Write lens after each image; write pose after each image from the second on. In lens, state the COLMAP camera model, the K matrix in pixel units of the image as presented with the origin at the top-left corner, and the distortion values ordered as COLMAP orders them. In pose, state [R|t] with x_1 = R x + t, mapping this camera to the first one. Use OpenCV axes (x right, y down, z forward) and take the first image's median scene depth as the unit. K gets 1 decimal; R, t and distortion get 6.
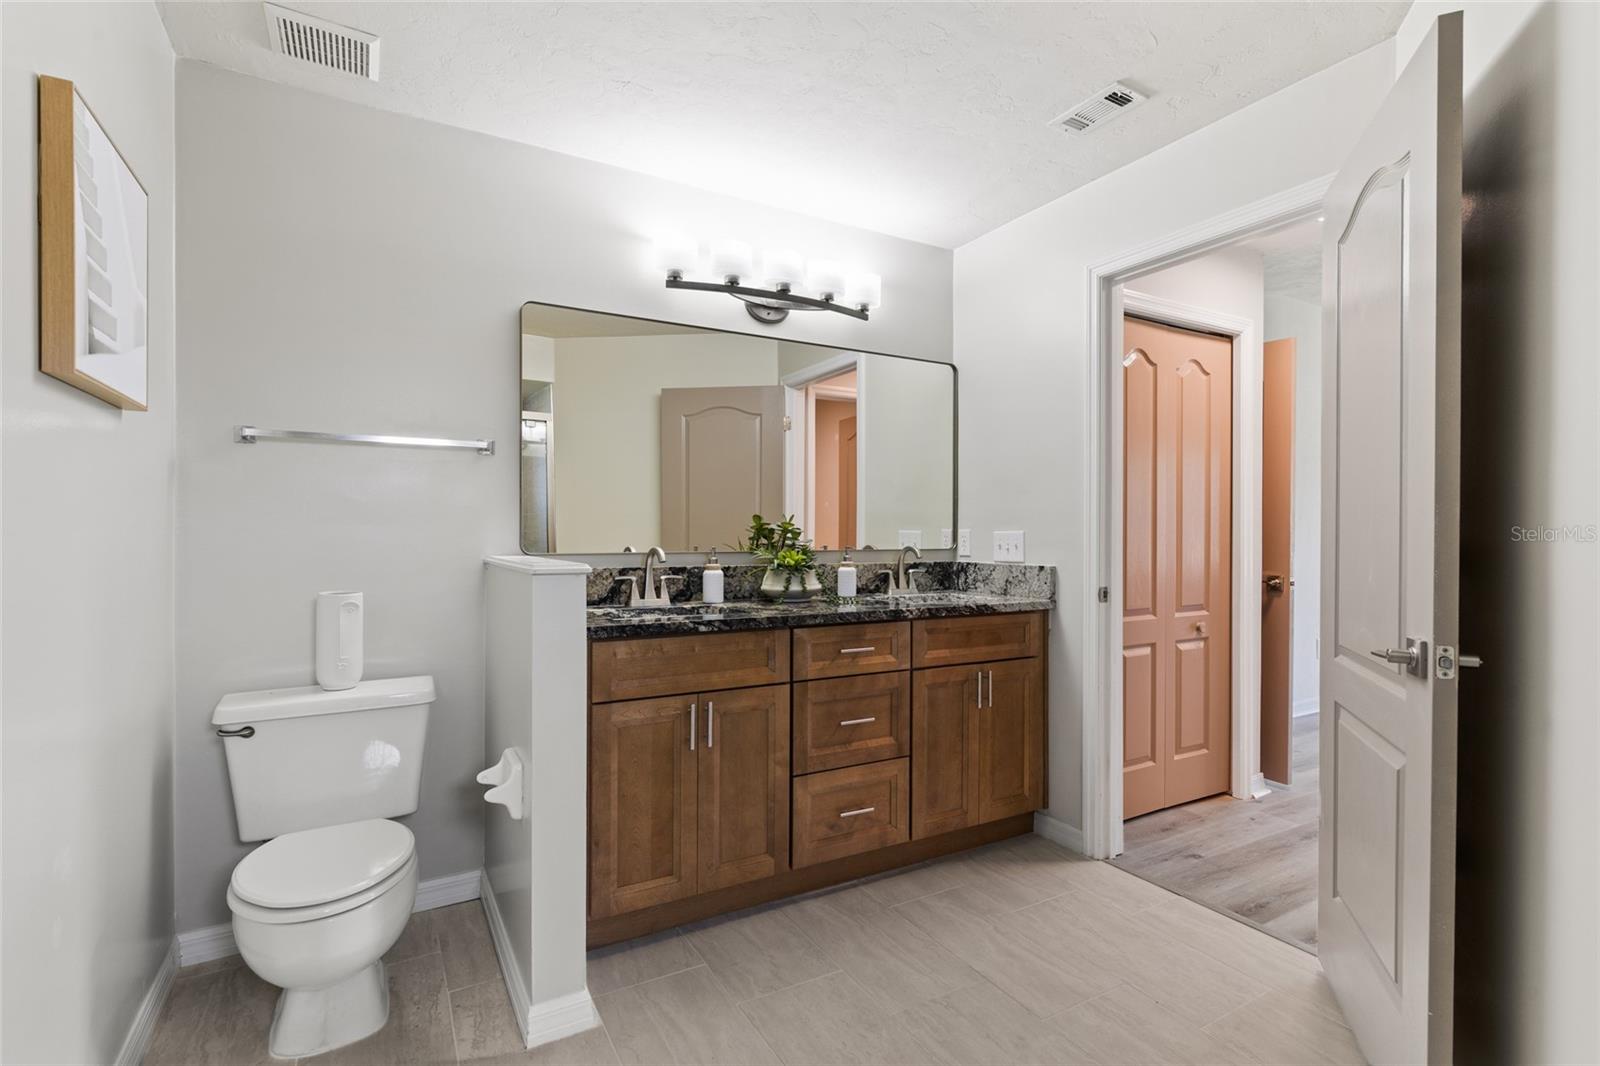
lens RADIAL K [[759.7, 0, 797.8], [0, 759.7, 535.1], [0, 0, 1]] dist [-0.001009, 0.000099]
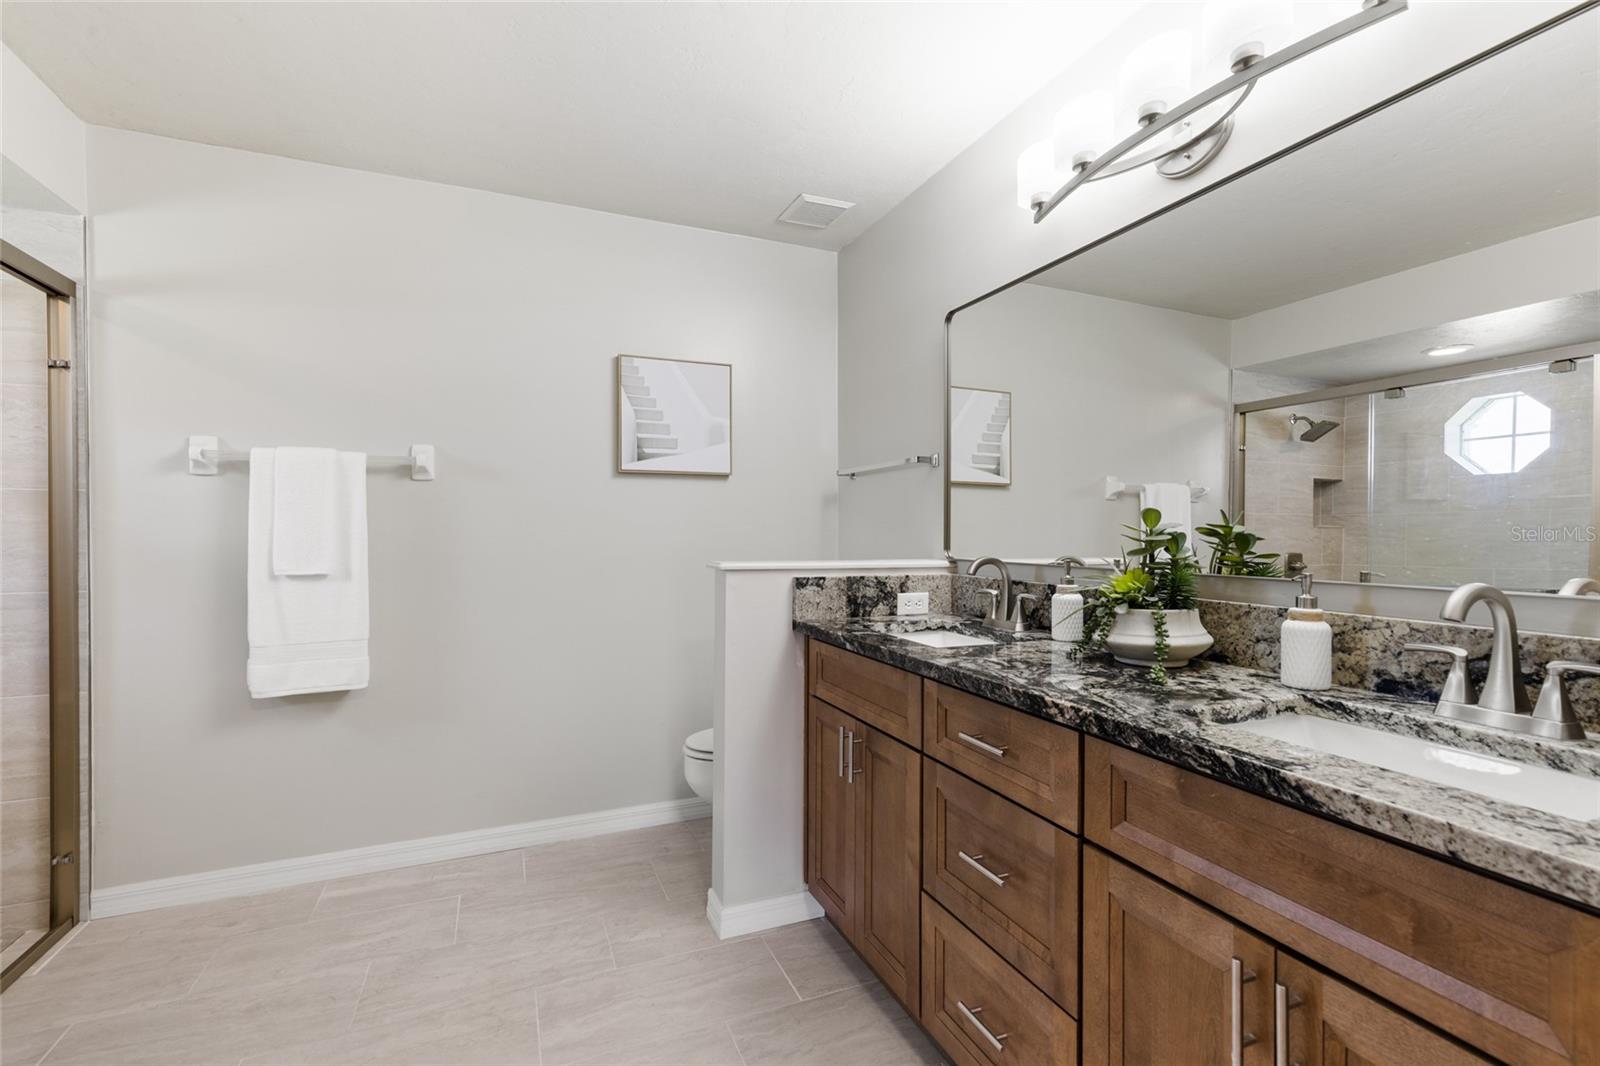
lens RADIAL K [[714.6, 0, 795.2], [0, 714.6, 533.2], [0, 0, 1]] dist [0.002236, -0.000364]
pose [[-0.122270, -0.000743, -0.992497, 0.602498], [-0.009886, 0.999951, 0.000469, -0.007470], [0.992448, 0.009869, -0.122271, 0.875982]]
